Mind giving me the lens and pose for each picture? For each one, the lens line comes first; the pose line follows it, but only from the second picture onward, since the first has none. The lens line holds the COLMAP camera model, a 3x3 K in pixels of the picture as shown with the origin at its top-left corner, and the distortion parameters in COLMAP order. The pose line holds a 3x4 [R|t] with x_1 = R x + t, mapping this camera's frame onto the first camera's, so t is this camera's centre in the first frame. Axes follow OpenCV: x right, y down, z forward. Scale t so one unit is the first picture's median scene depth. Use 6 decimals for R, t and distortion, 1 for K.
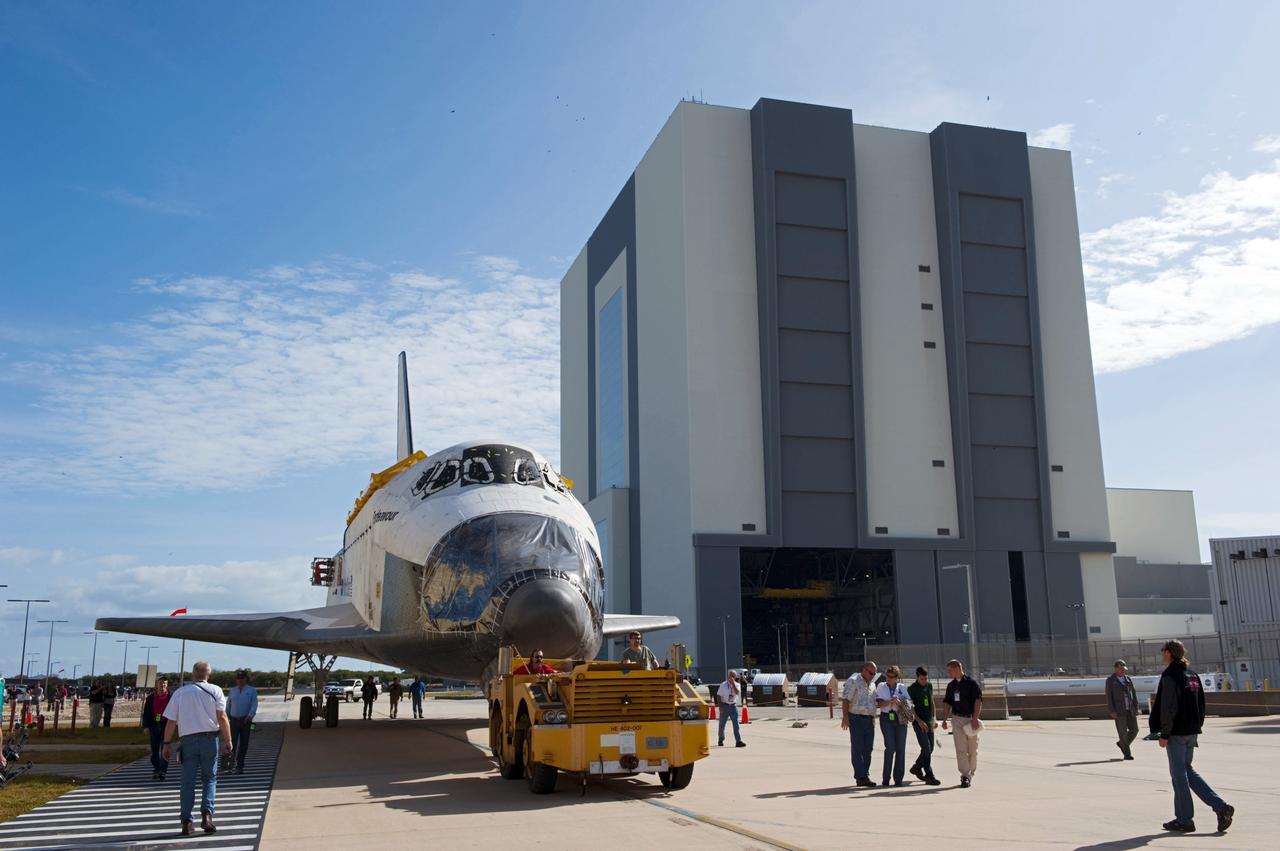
lens RADIAL K [[1206.6, 0, 667.2], [0, 1206.6, 421.1], [0, 0, 1]] dist [0.017430, 0.017024]
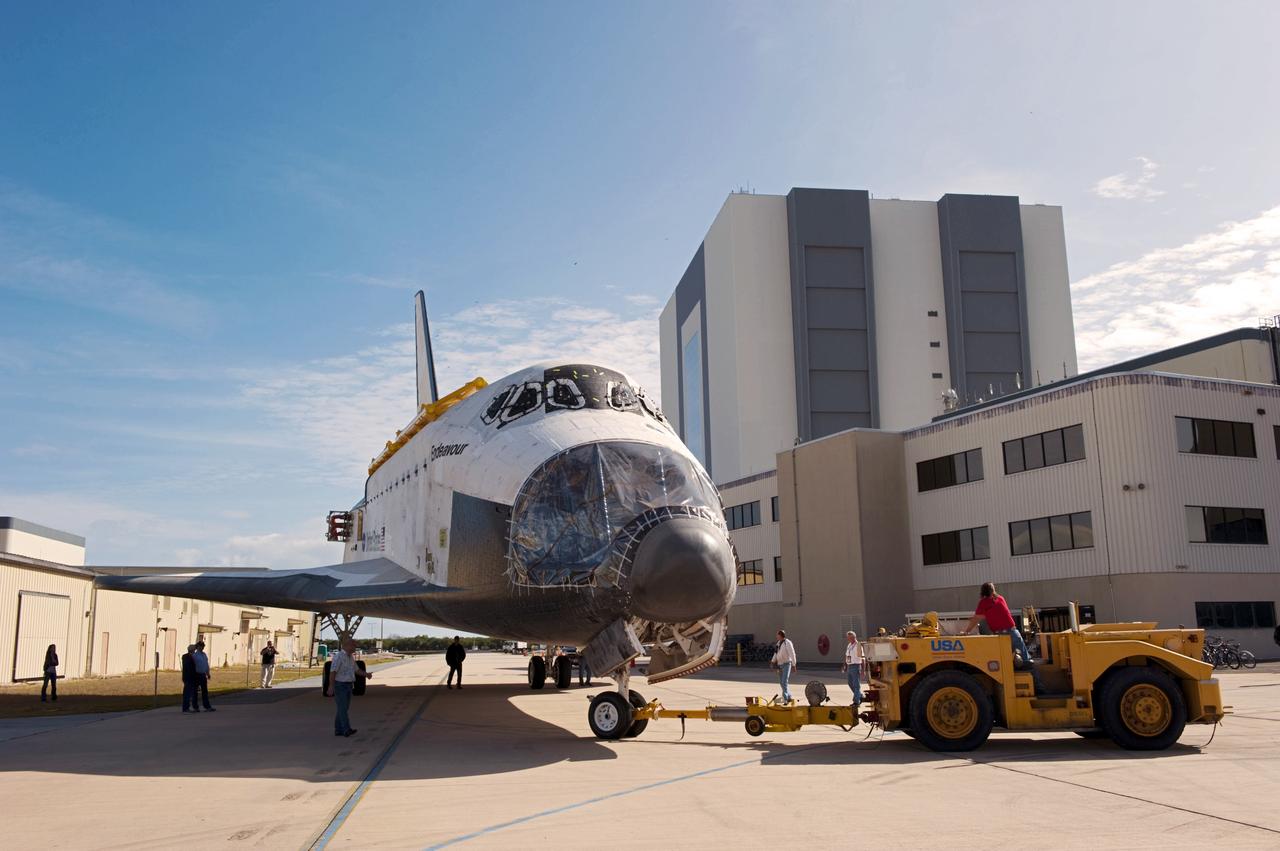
lens RADIAL K [[1206.6, 0, 667.2], [0, 1206.6, 421.1], [0, 0, 1]] dist [0.017430, 0.017024]
pose [[0.999952, 0.000332, 0.009835, -0.091922], [-0.000637, 0.999520, 0.030962, 0.033018], [-0.009820, -0.030967, 0.999472, 0.165188]]
